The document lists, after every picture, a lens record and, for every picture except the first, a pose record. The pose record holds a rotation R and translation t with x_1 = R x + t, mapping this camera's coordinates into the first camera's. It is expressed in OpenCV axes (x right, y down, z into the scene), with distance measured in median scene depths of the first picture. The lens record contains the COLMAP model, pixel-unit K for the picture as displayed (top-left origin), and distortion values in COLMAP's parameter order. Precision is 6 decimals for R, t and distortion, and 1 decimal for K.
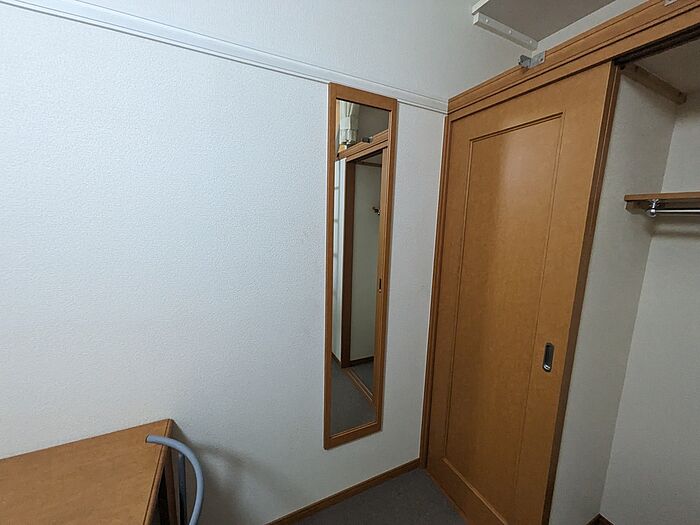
lens RADIAL K [[280.5, 0, 349.5], [0, 280.5, 264.0], [0, 0, 1]] dist [0.003295, 0.000128]
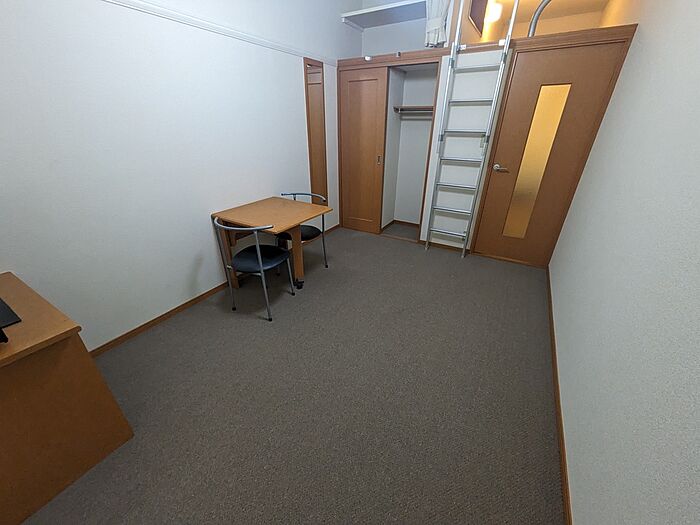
lens RADIAL K [[280.5, 0, 349.9], [0, 280.5, 267.6], [0, 0, 1]] dist [0.003295, 0.000128]
pose [[0.835607, -0.278227, 0.473657, -1.326988], [0.109479, 0.929298, 0.352732, 0.253055], [-0.538307, -0.242890, 0.806988, -1.593710]]
